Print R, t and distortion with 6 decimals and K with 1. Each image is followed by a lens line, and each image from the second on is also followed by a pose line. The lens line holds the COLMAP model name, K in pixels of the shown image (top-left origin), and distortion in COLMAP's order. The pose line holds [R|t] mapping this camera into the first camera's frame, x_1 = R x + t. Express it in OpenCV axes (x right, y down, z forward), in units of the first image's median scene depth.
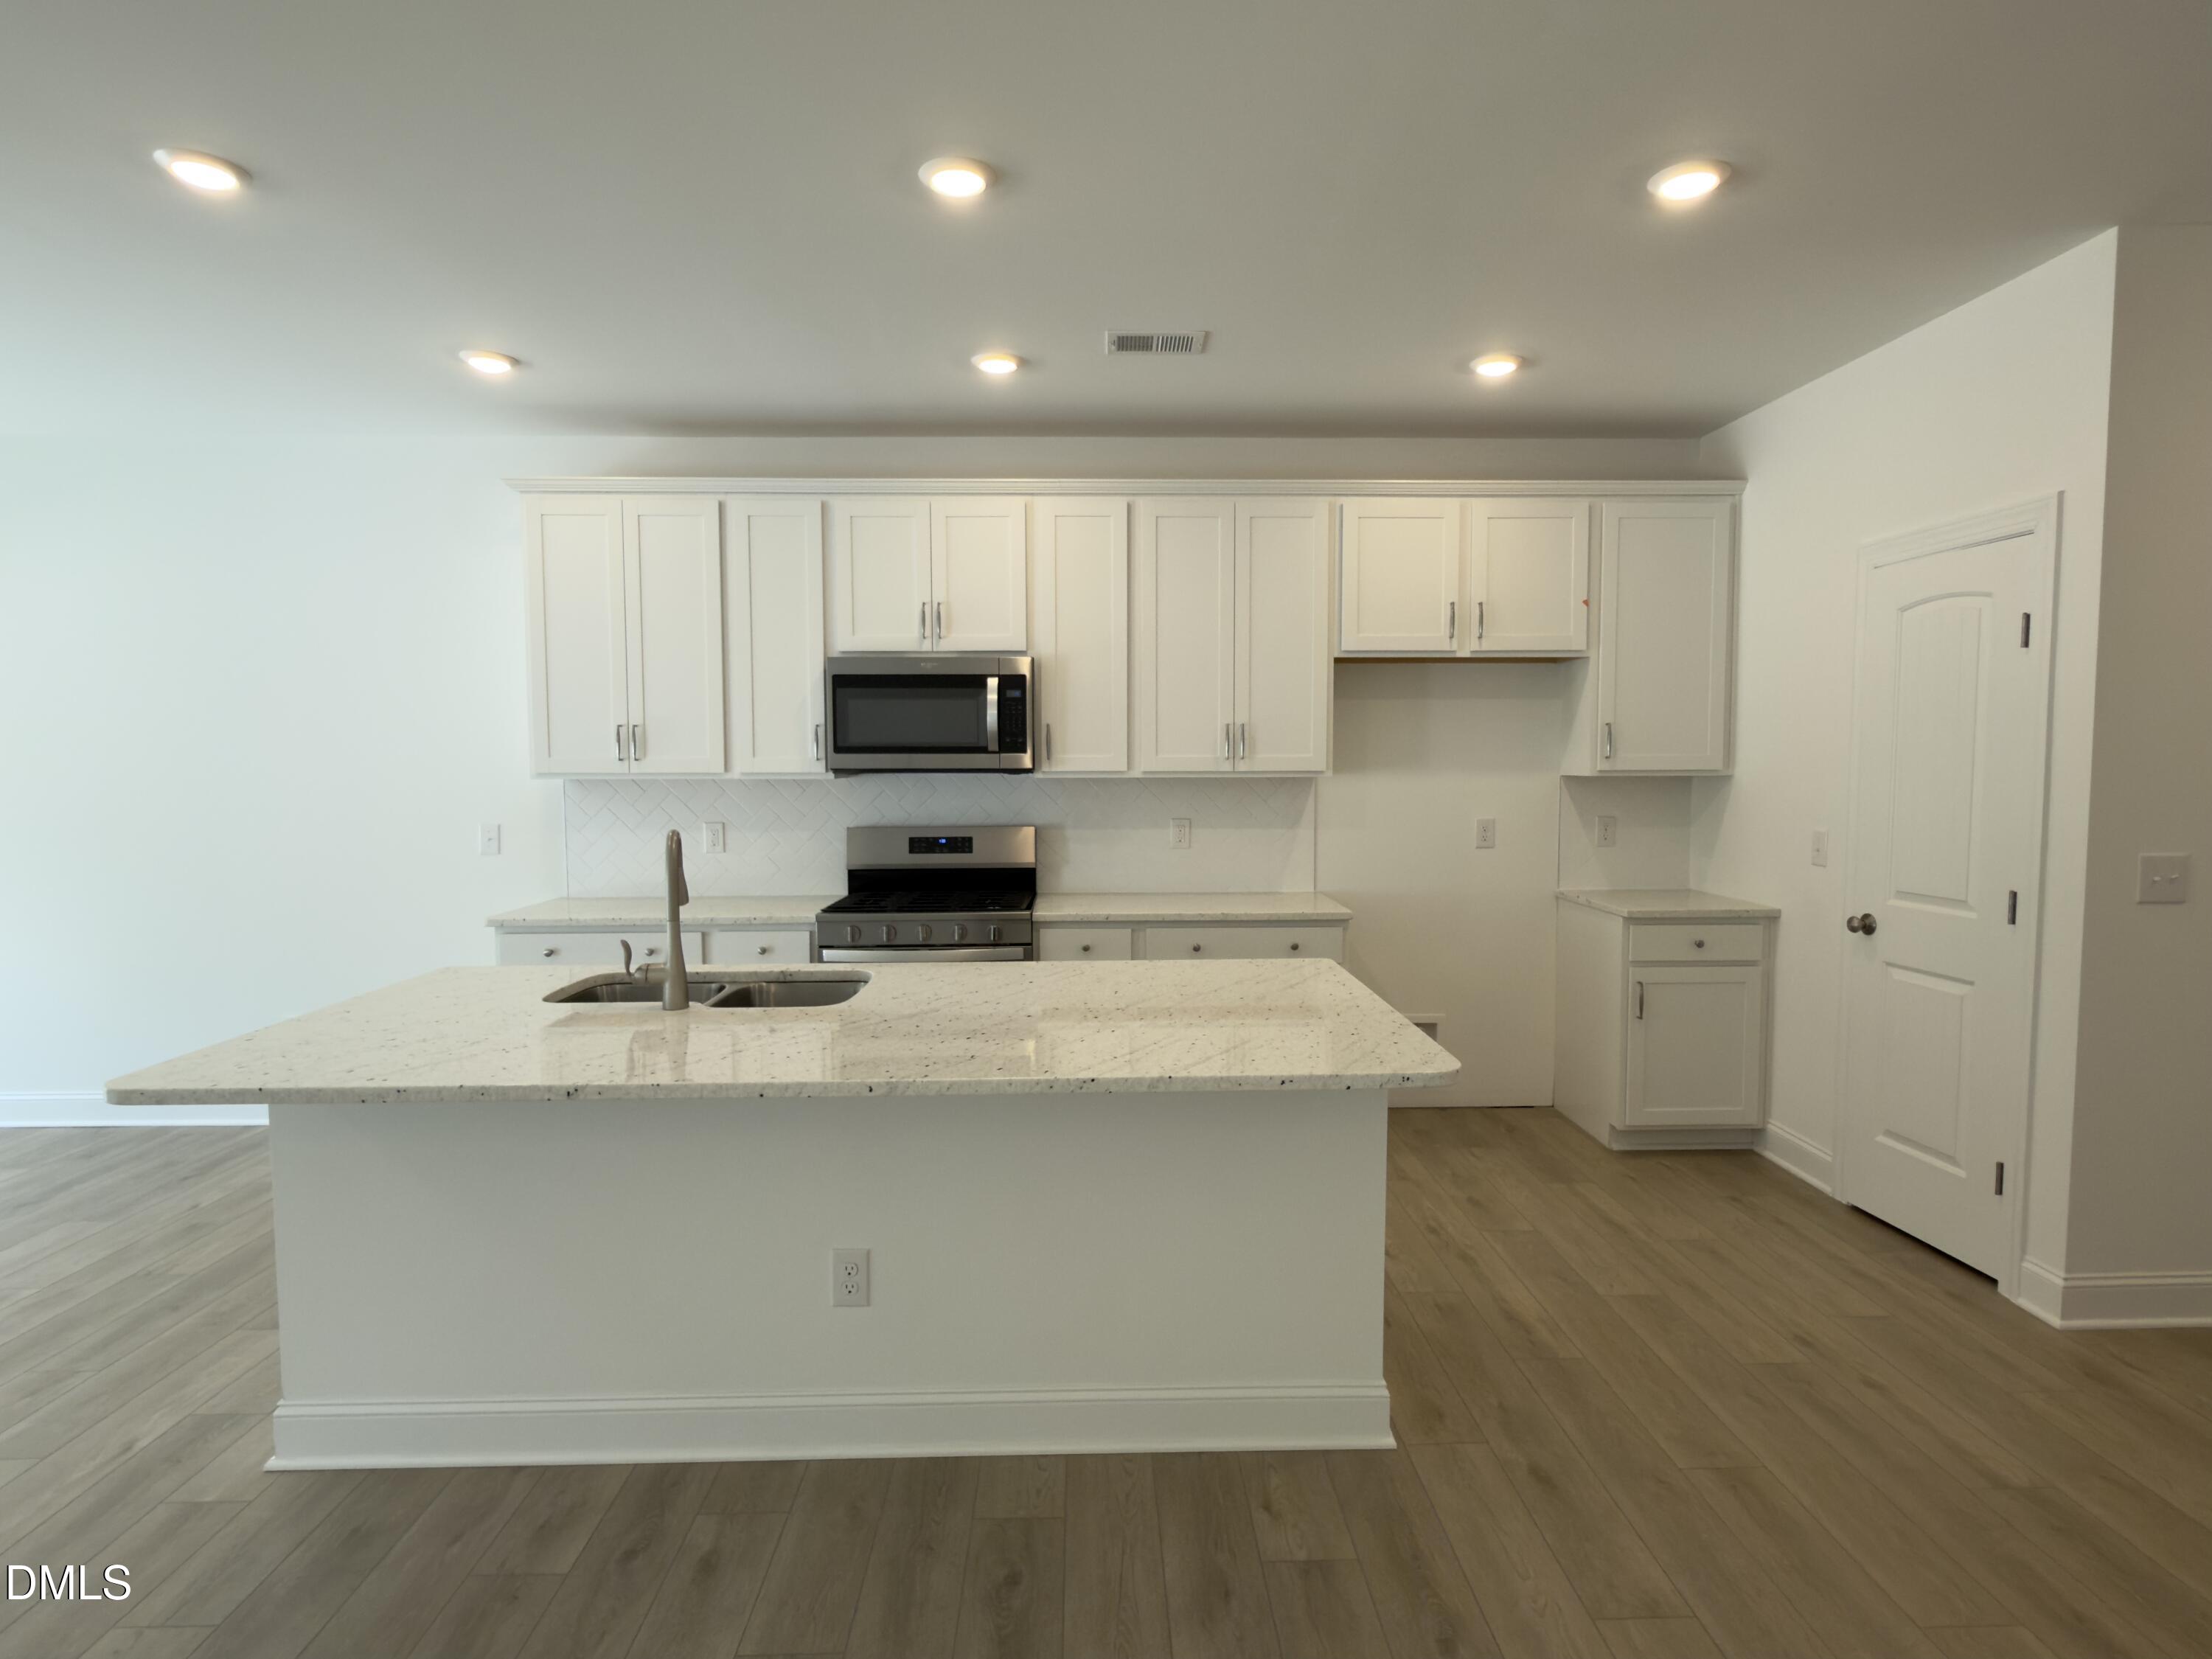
lens RADIAL K [[1178.1, 0, 1111.2], [0, 1178.1, 827.7], [0, 0, 1]] dist [0.001046, -0.000501]
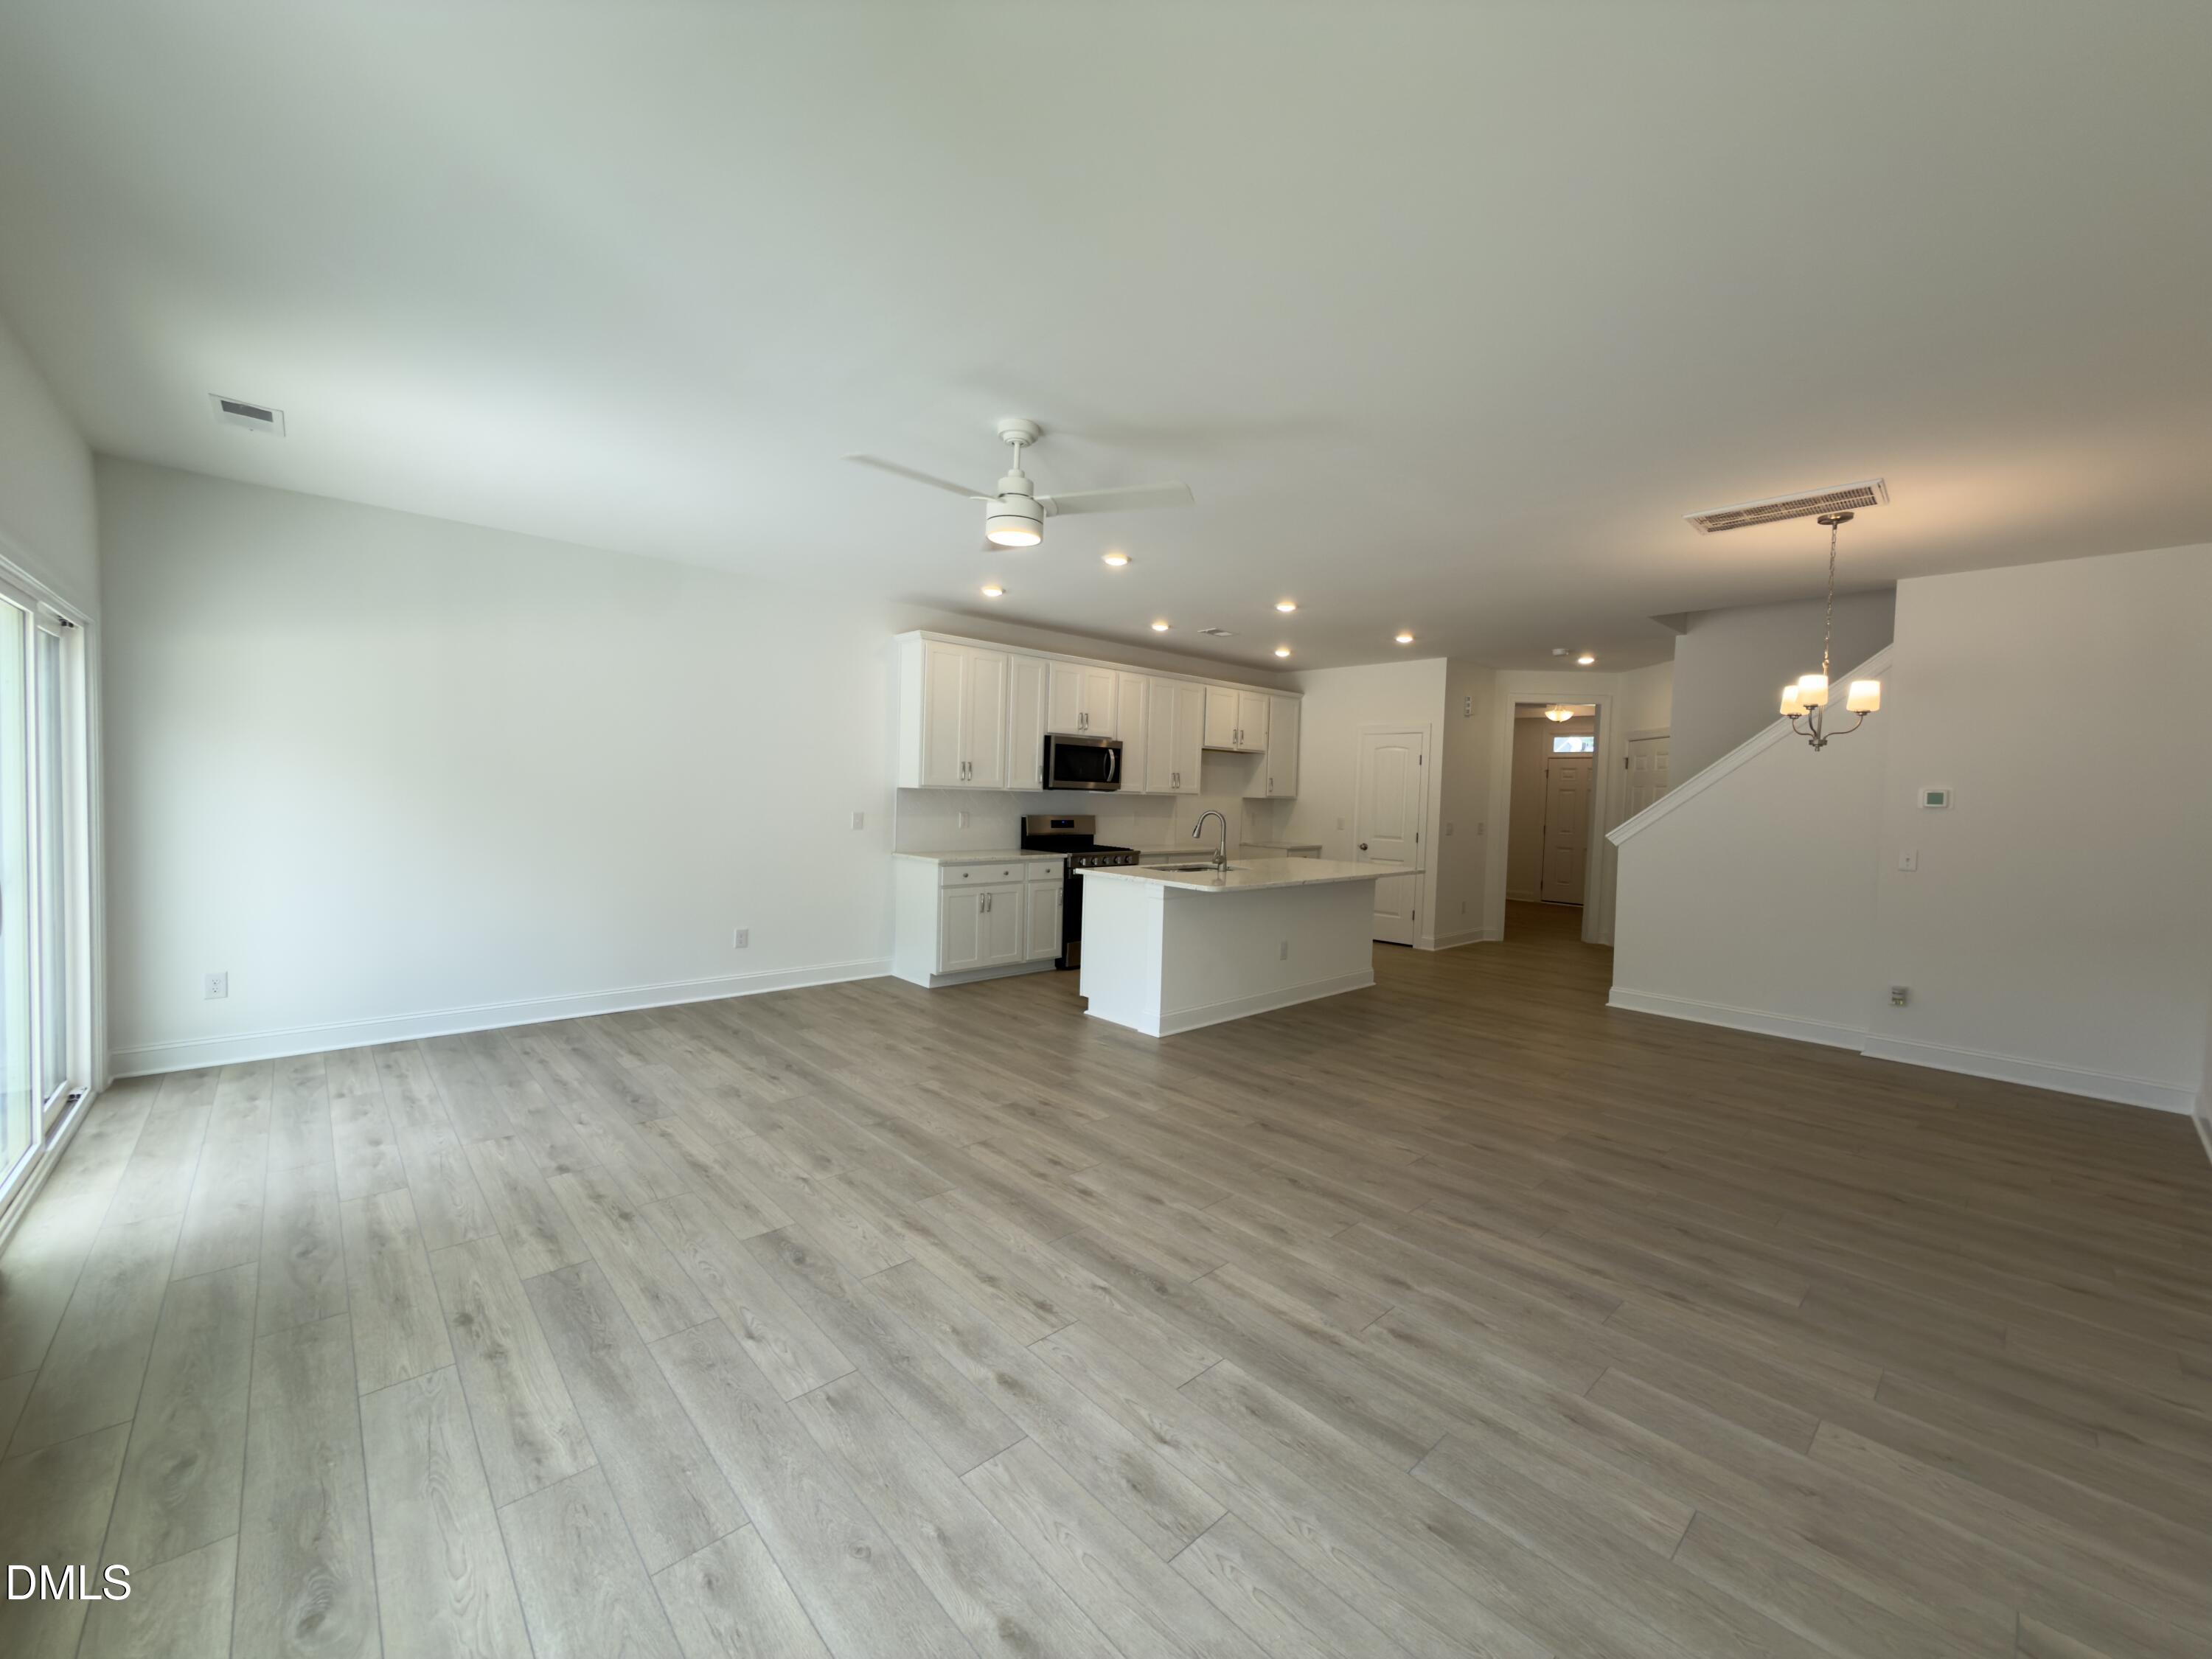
lens RADIAL K [[884.5, 0, 1112.6], [0, 884.5, 830.4], [0, 0, 1]] dist [0.001597, 0.000255]
pose [[0.745962, -0.003153, 0.665981, -1.206959], [0.006378, 0.999977, -0.002410, 0.032771], [-0.665958, 0.006046, 0.745964, -0.269526]]
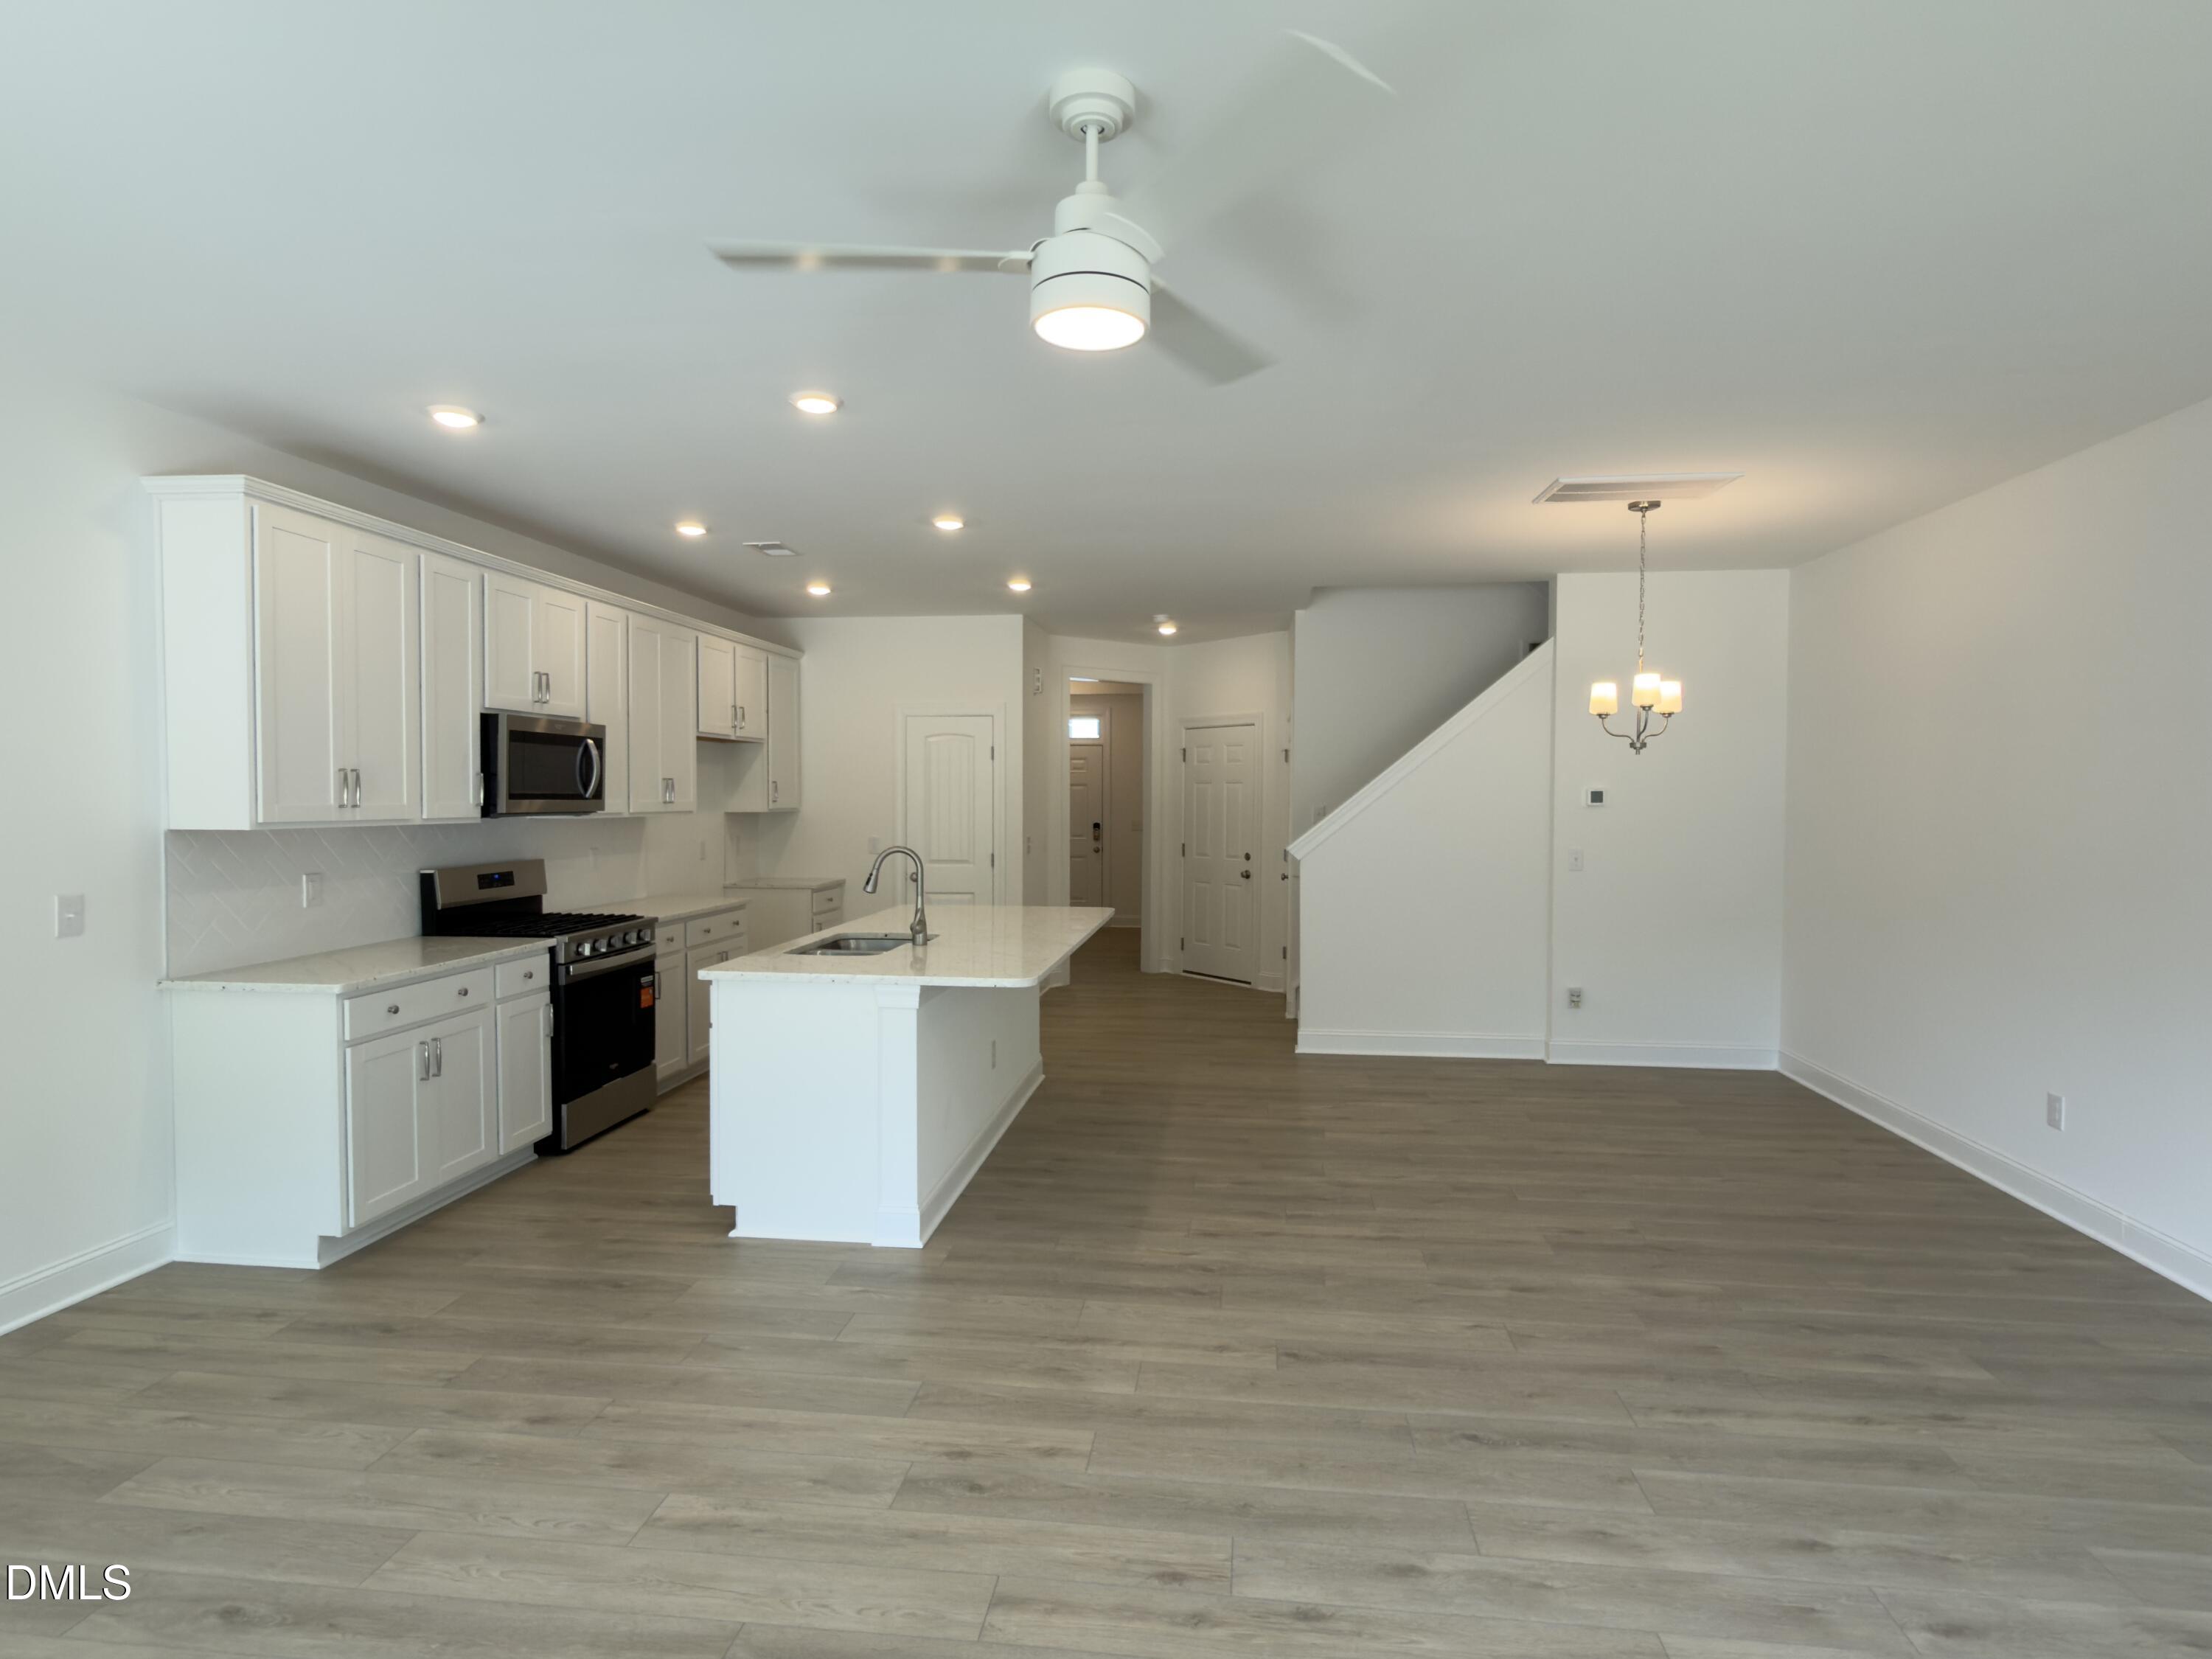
lens RADIAL K [[1178.1, 0, 1116.2], [0, 1178.1, 832.2], [0, 0, 1]] dist [0.001046, -0.000501]
pose [[0.136751, -0.028111, 0.990206, -1.245270], [0.055149, 0.998263, 0.020724, -0.022716], [-0.989069, 0.051774, 0.138064, 0.267230]]
